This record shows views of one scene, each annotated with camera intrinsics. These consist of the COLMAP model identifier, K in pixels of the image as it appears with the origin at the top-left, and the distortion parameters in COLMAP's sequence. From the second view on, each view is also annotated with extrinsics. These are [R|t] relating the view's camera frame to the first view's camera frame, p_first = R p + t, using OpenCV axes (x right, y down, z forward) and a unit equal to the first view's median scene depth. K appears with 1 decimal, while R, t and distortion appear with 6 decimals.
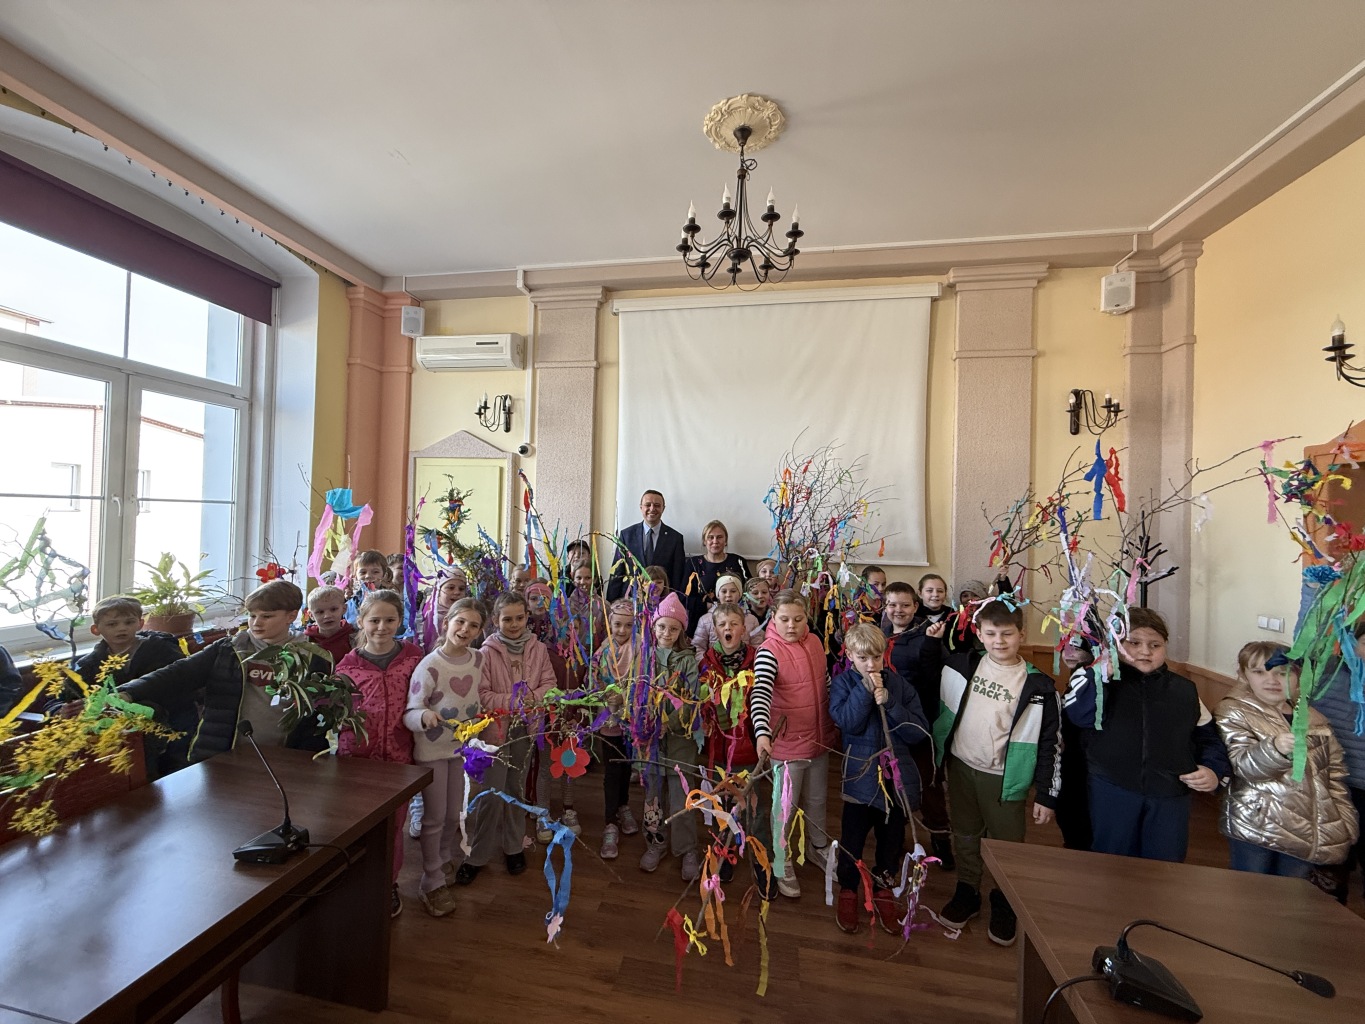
lens RADIAL K [[540.6, 0, 677.6], [0, 540.6, 514.9], [0, 0, 1]] dist [-0.001106, -0.000404]
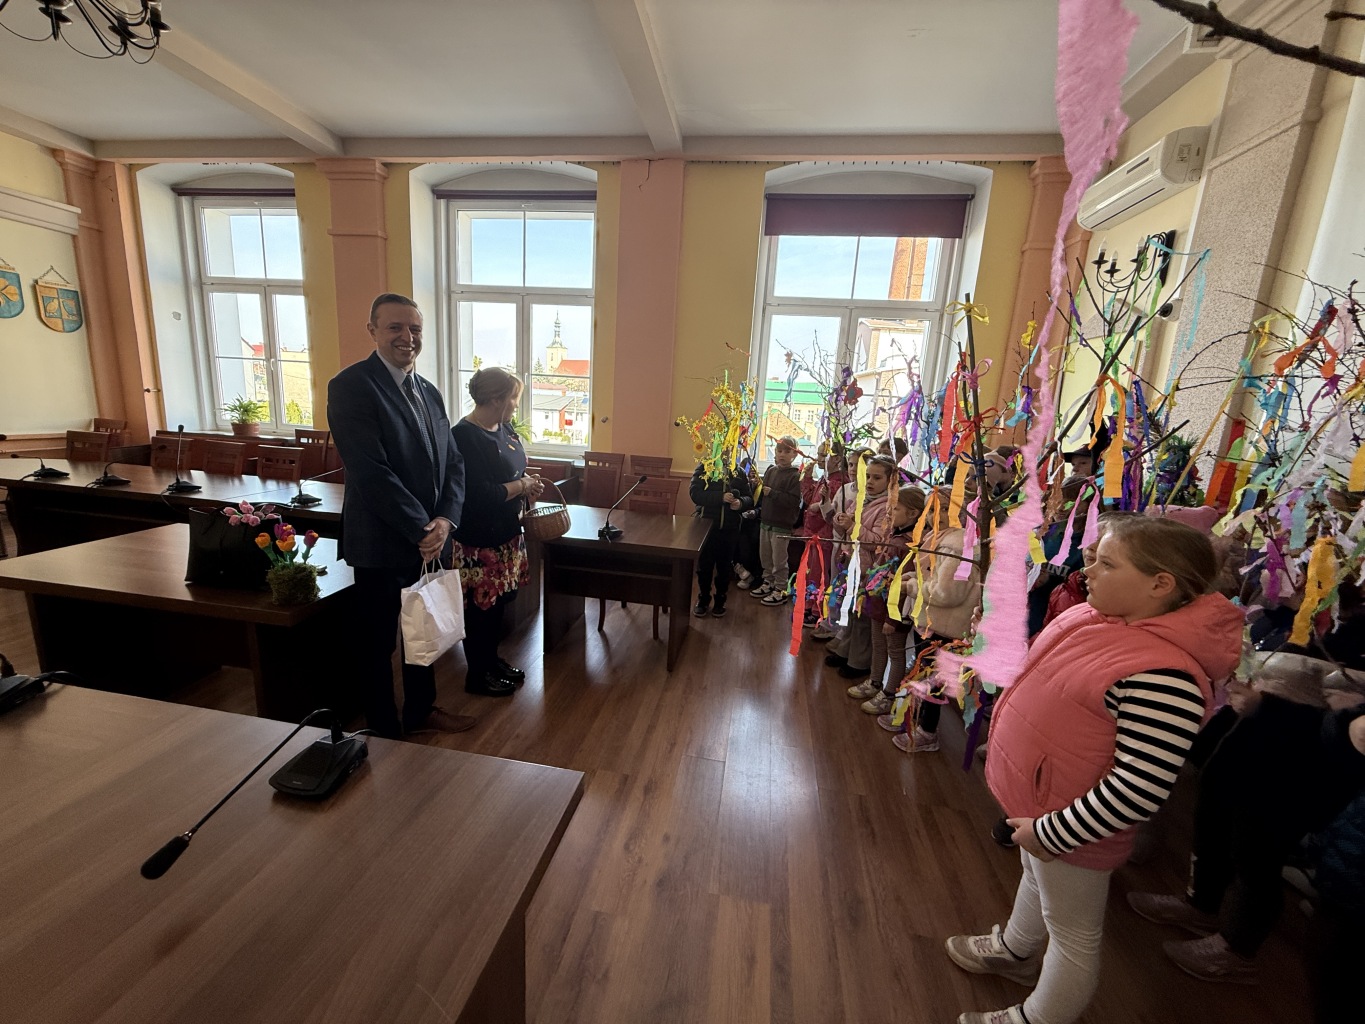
lens RADIAL K [[540.6, 0, 677.6], [0, 540.6, 514.9], [0, 0, 1]] dist [-0.001106, -0.000404]
pose [[0.022241, 0.178458, -0.983696, 0.454918], [-0.050552, 0.982882, 0.177168, 0.048458], [0.998474, 0.045788, 0.030881, 0.405380]]
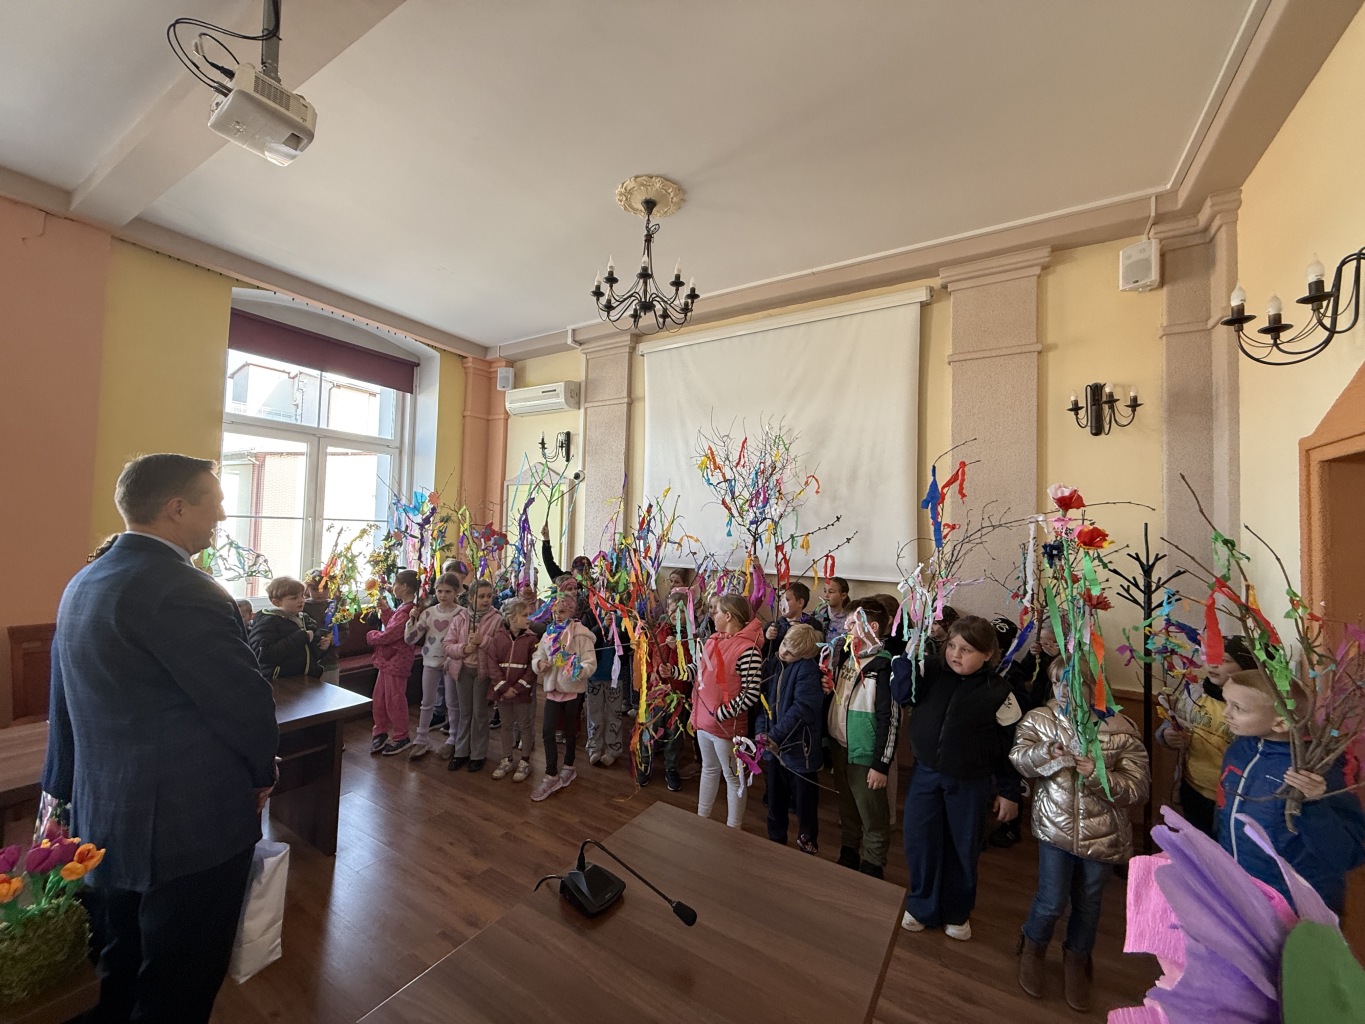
lens RADIAL K [[540.6, 0, 677.6], [0, 540.6, 514.9], [0, 0, 1]] dist [-0.001106, -0.000404]
pose [[0.931161, -0.011251, -0.364435, 0.390198], [-0.001789, 0.999371, -0.035424, 0.008408], [0.364604, 0.033637, 0.930555, -0.034525]]
